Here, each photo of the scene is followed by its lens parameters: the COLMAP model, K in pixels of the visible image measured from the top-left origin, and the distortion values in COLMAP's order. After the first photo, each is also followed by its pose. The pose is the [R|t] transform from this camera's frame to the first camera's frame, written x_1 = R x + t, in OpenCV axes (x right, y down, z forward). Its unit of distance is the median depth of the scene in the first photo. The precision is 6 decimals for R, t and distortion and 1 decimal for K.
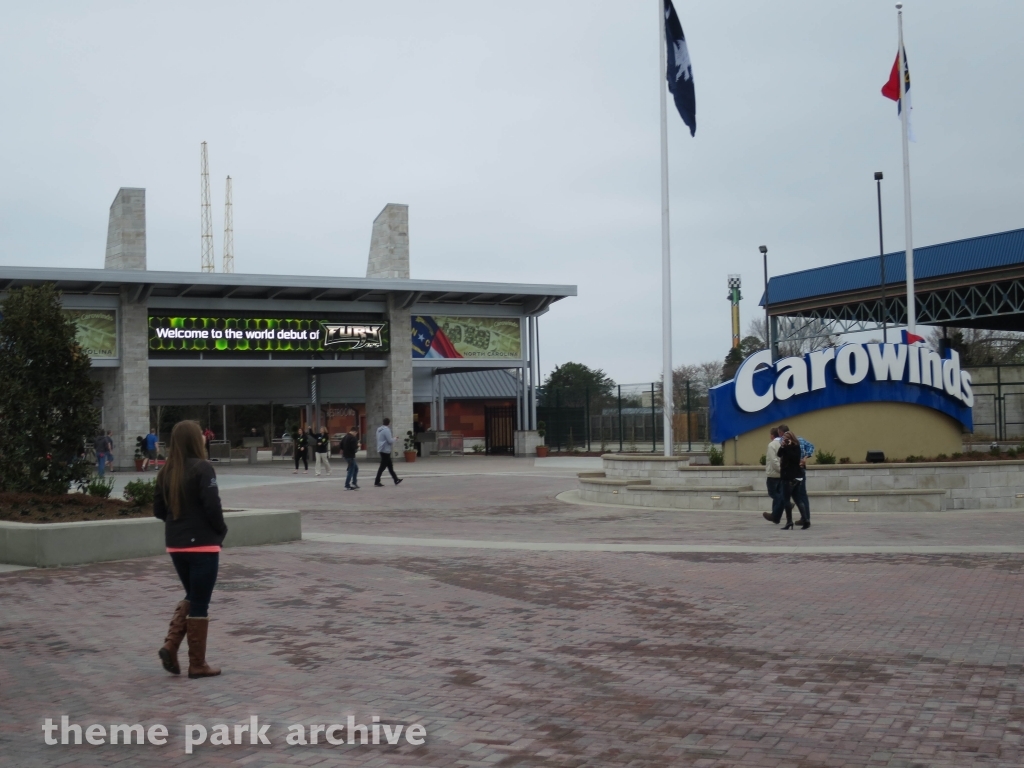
lens RADIAL K [[1565.5, 0, 512.3], [0, 1565.5, 381.1], [0, 0, 1]] dist [-0.174766, -0.046097]
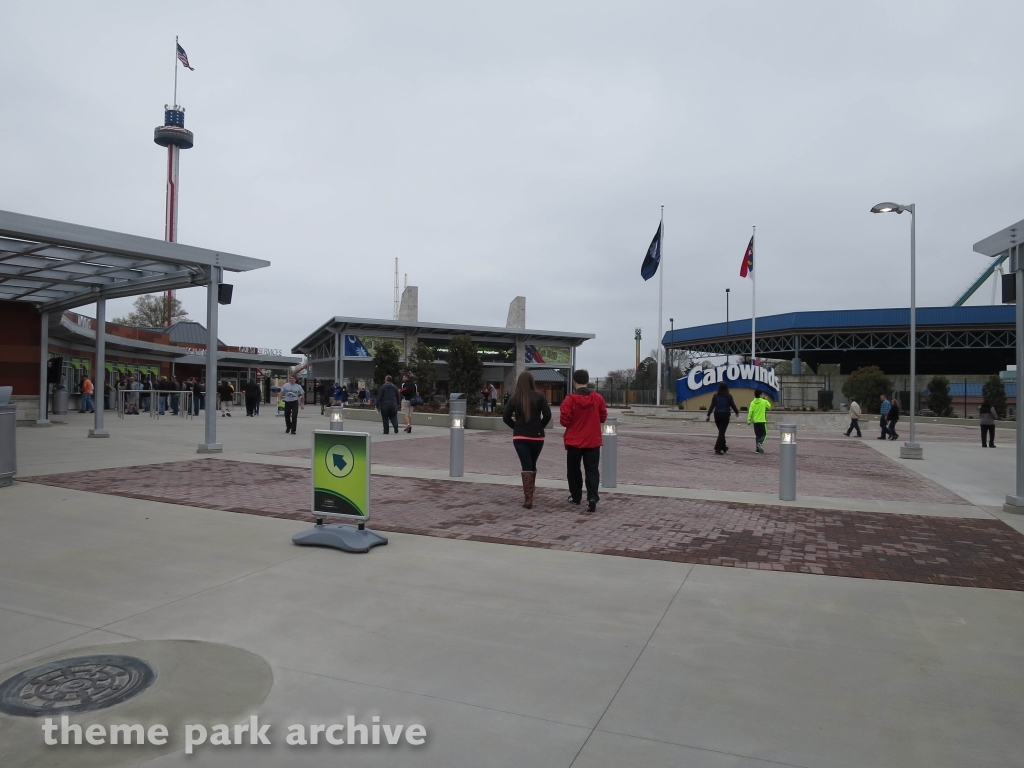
lens RADIAL K [[746.9, 0, 512.0], [0, 746.9, 384.0], [0, 0, 1]] dist [-0.022929, -0.001911]
pose [[0.999255, 0.035651, -0.014757, -0.066991], [-0.035444, 0.999273, 0.014033, 0.002103], [0.015246, -0.013500, 0.999793, -0.121082]]
